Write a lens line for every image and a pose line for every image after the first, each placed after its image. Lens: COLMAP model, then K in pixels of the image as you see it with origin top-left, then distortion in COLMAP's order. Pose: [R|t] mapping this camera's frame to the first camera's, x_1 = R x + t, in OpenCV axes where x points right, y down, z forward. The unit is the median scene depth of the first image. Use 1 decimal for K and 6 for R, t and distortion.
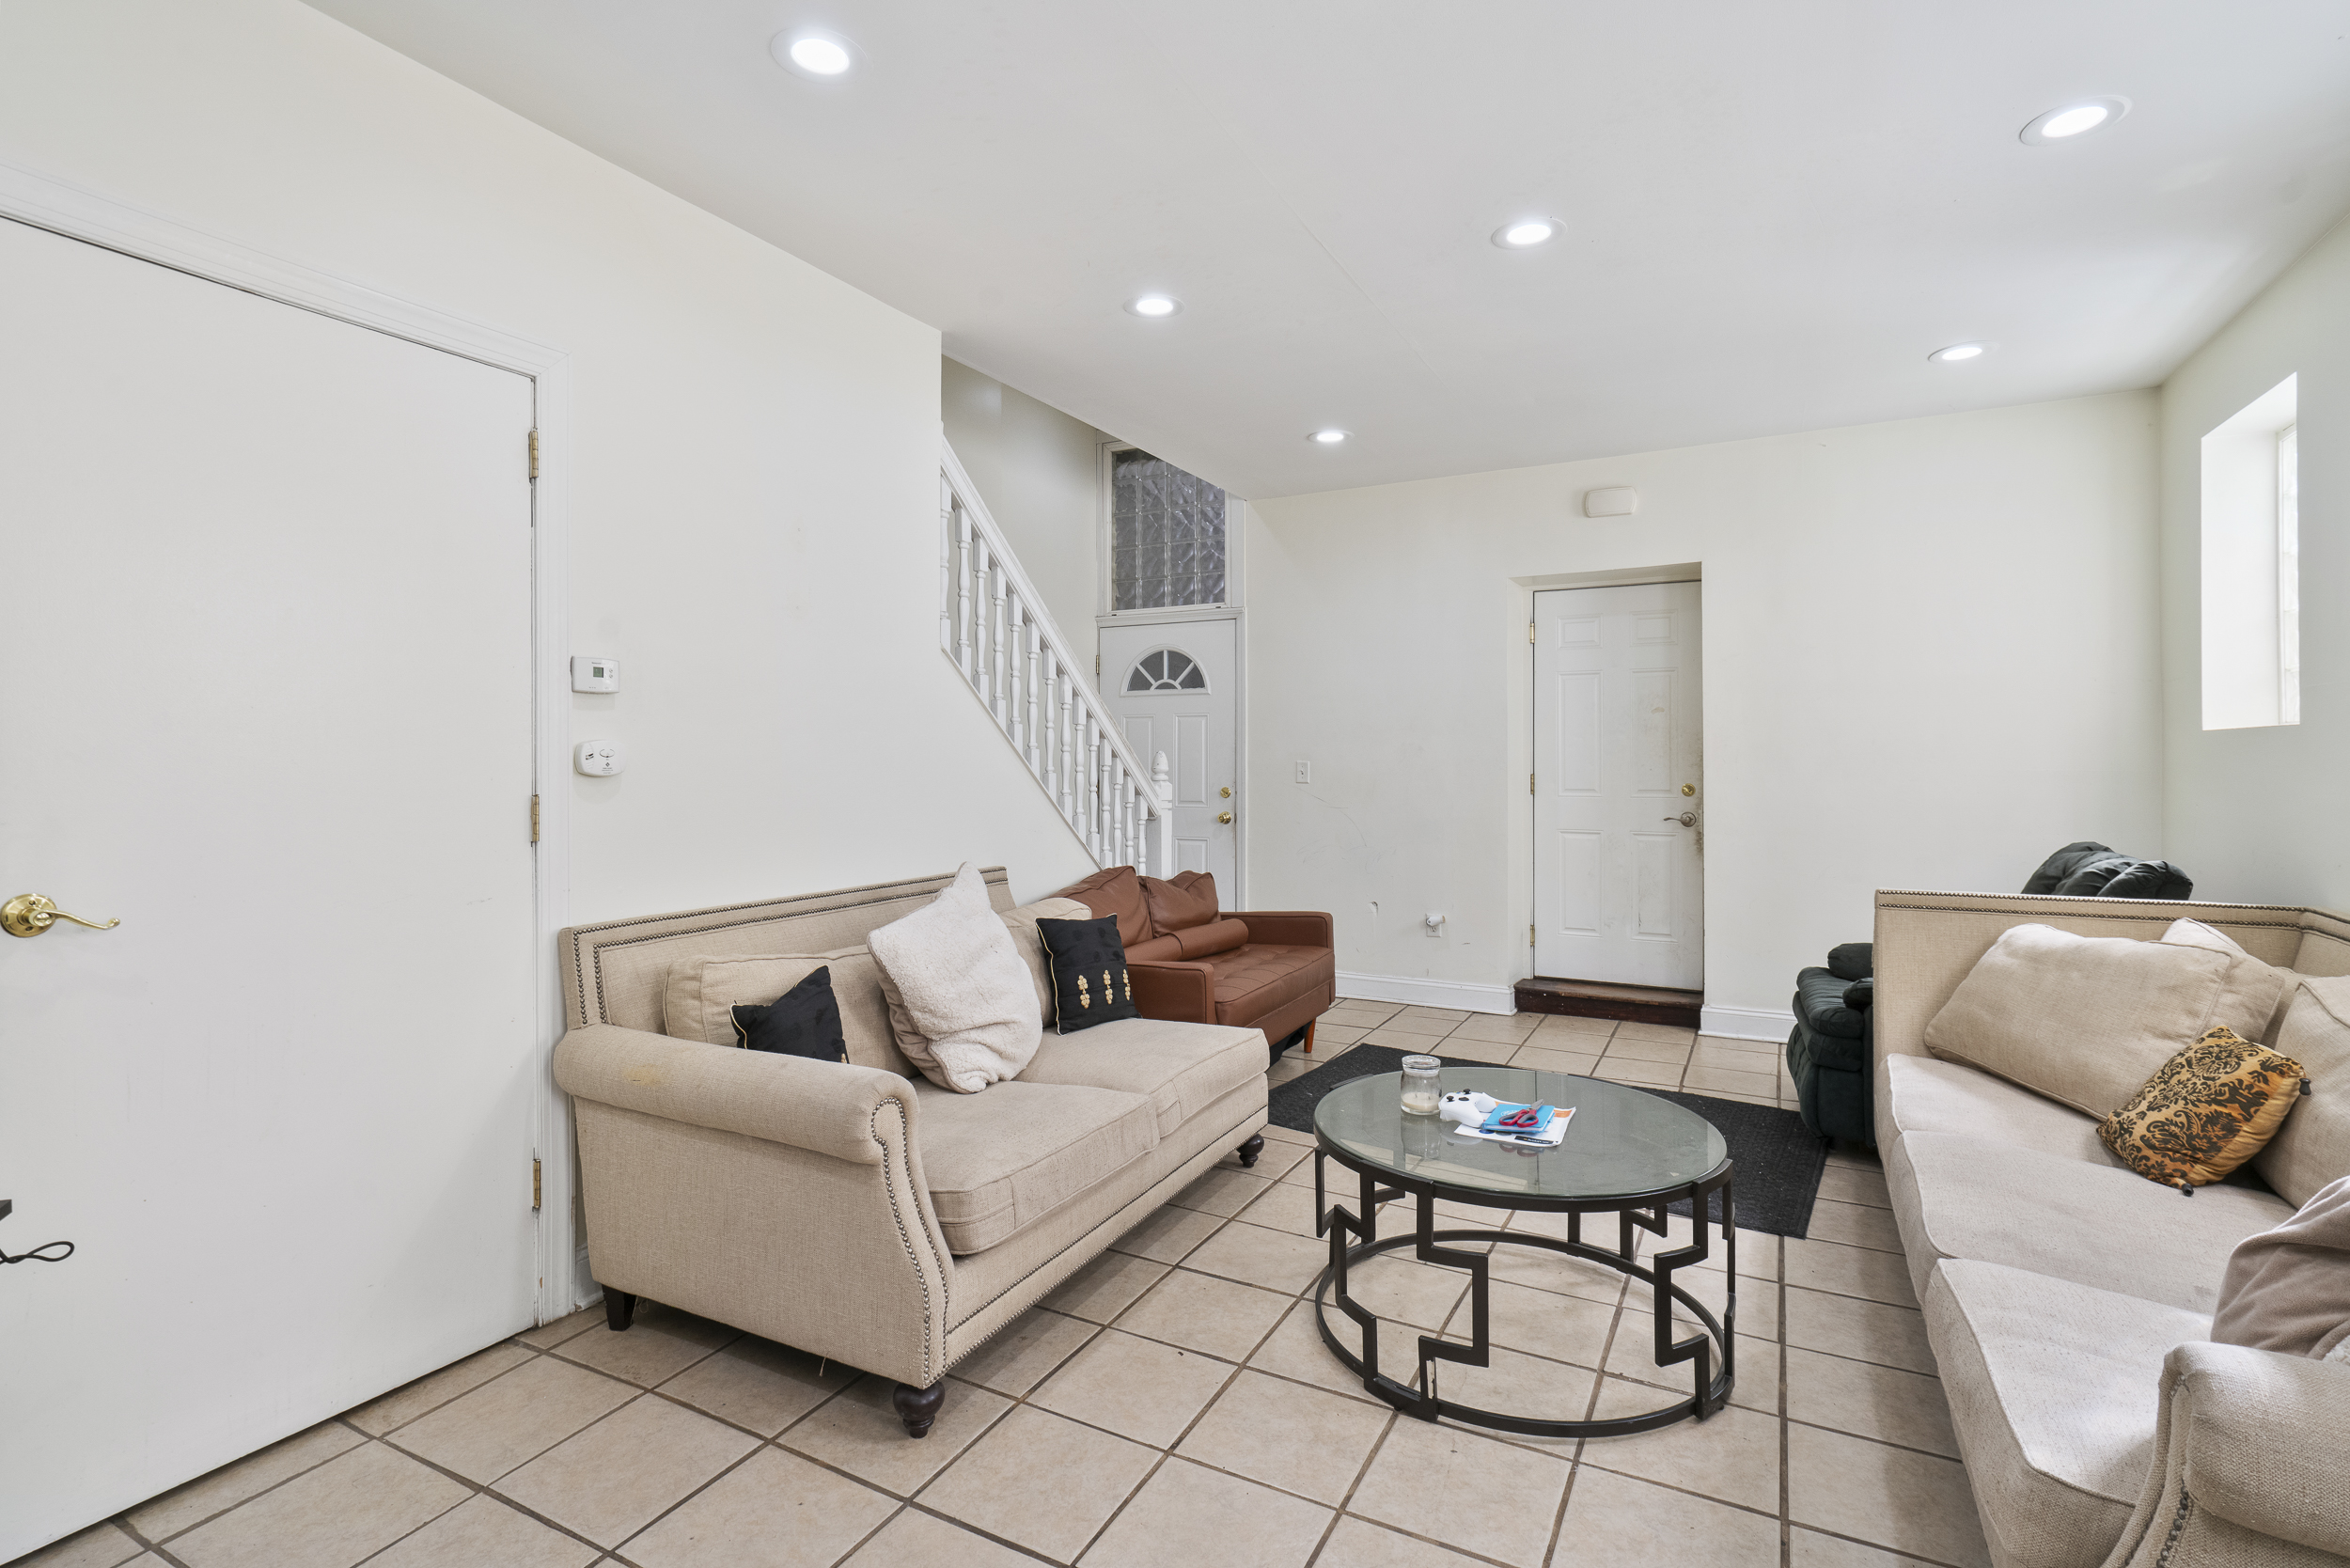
lens RADIAL K [[1141.8, 0, 1167.2], [0, 1141.8, 771.4], [0, 0, 1]] dist [-0.004413, 0.001624]
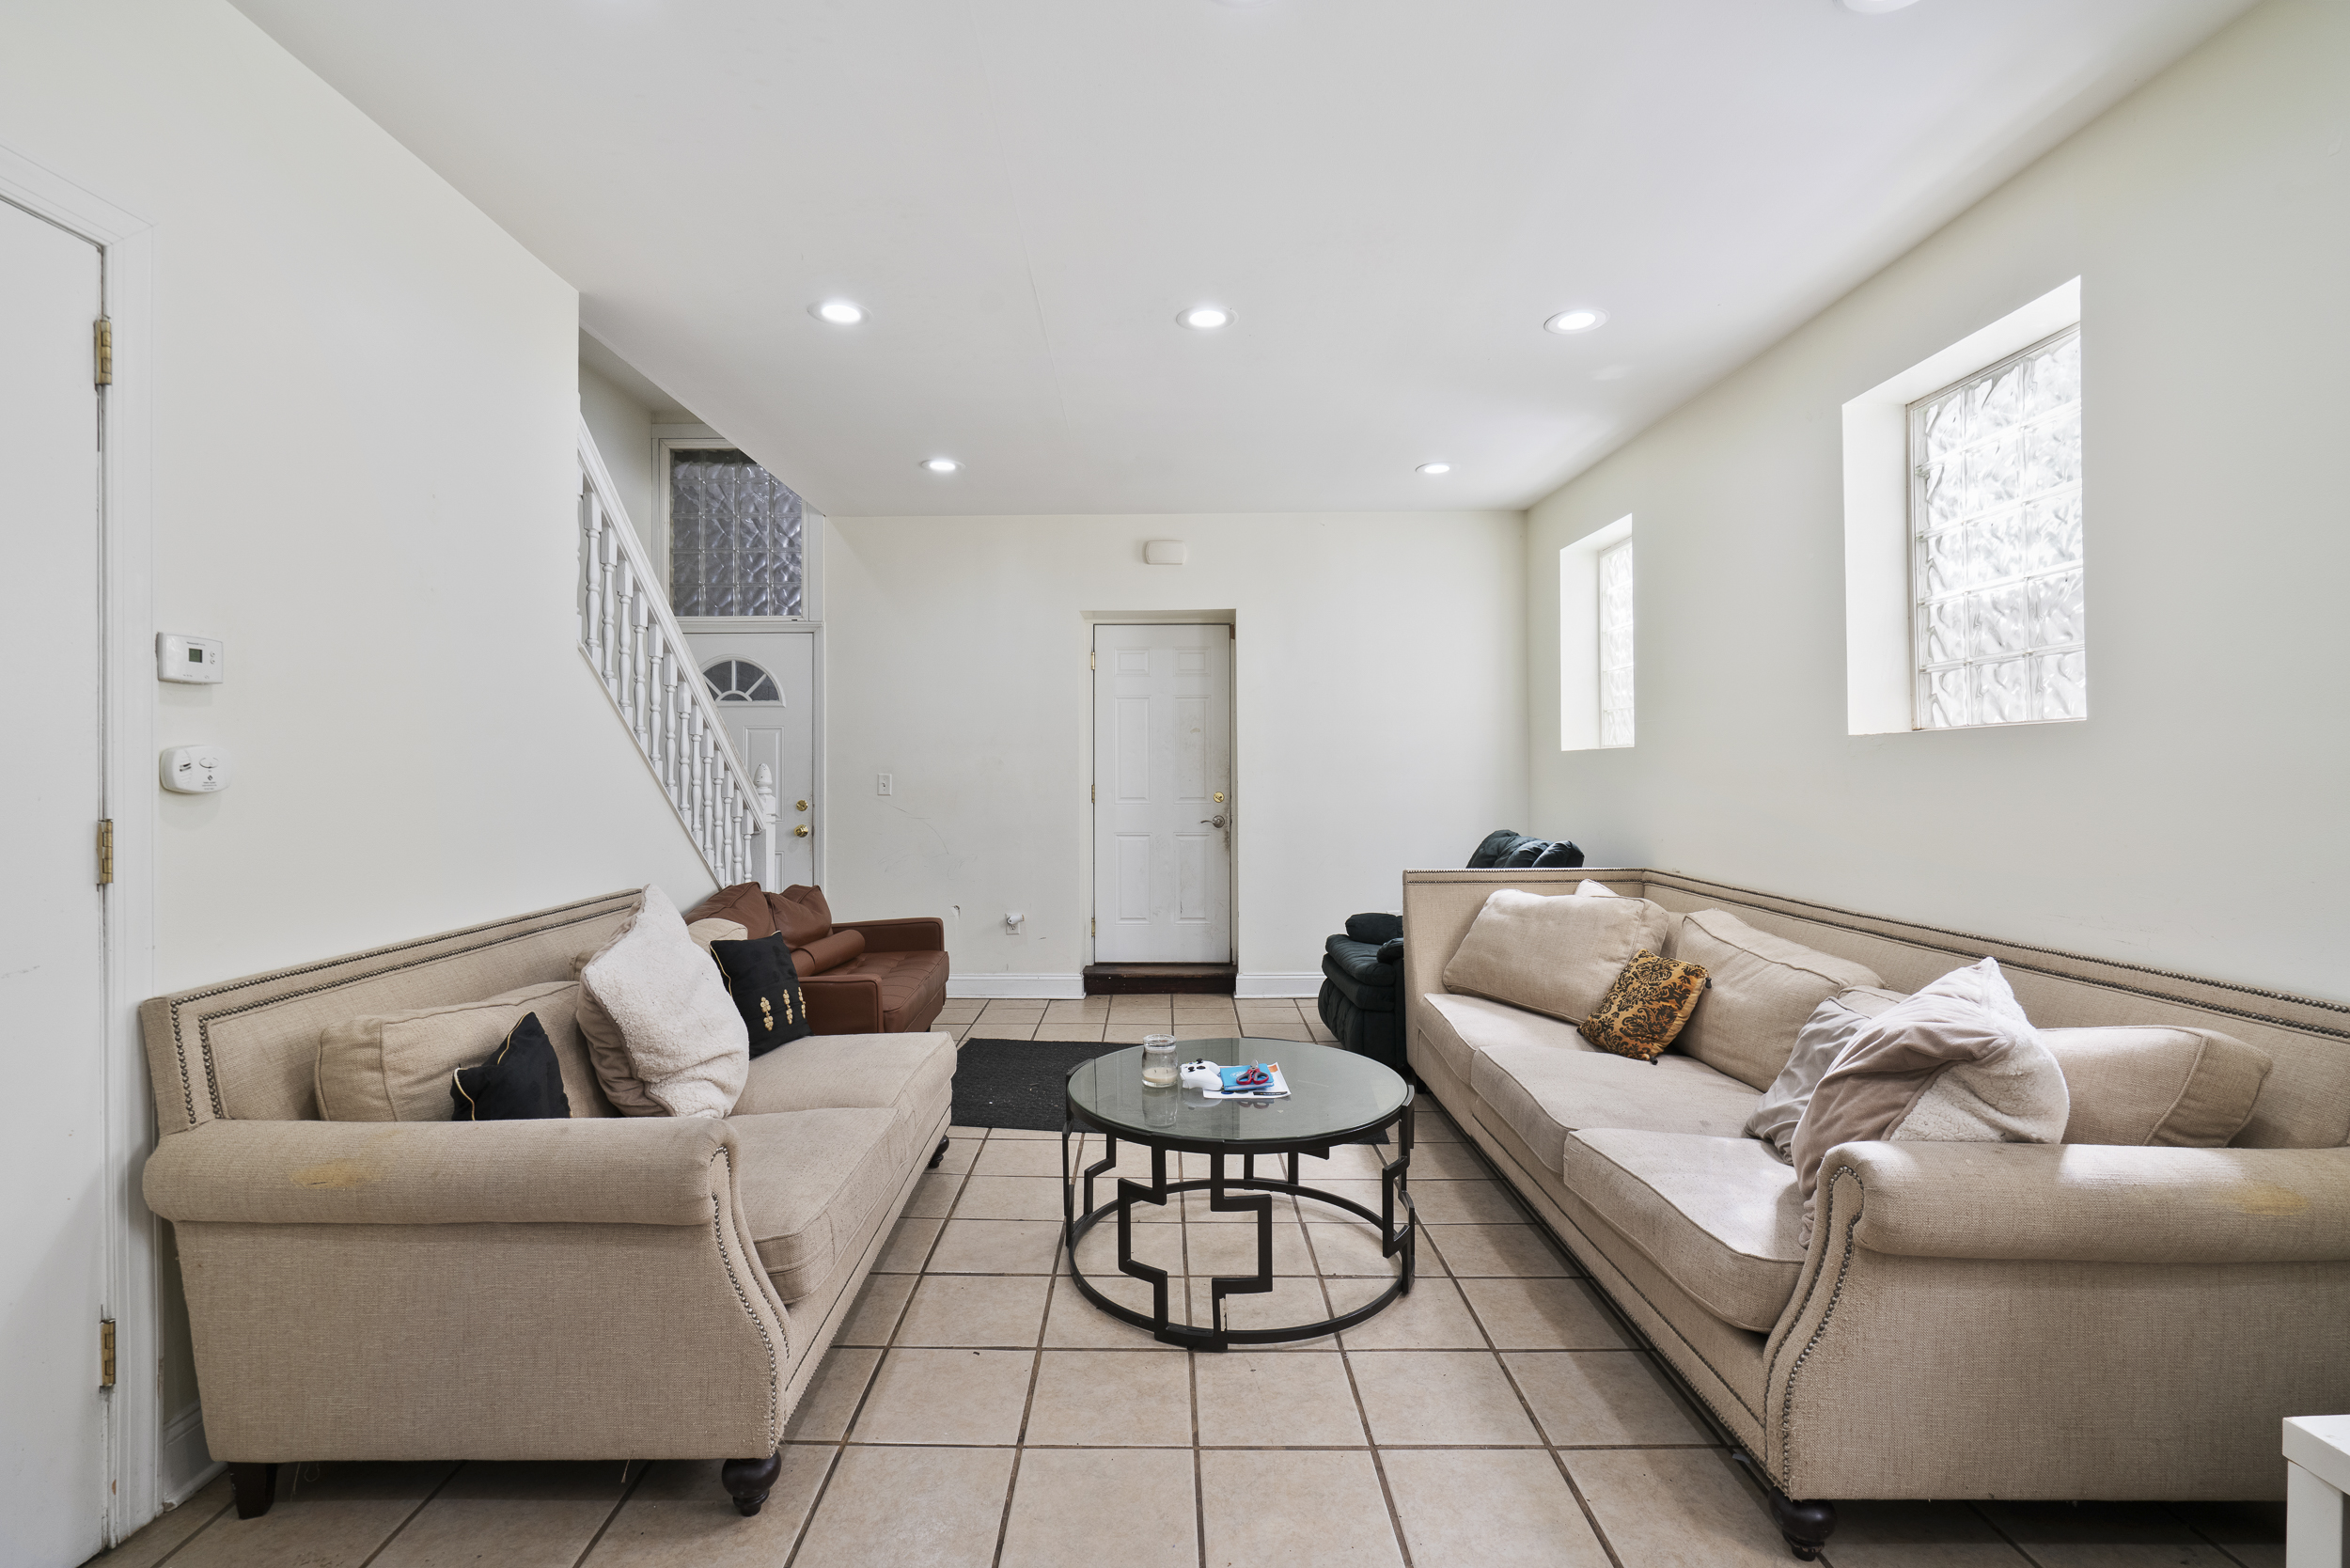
lens RADIAL K [[1059.2, 0, 1168.7], [0, 1059.2, 779.4], [0, 0, 1]] dist [-0.008584, 0.002370]
pose [[0.879073, -0.004864, 0.476662, -0.265045], [0.007426, 0.999966, -0.003491, 0.002534], [-0.476629, 0.006609, 0.879080, 0.080446]]
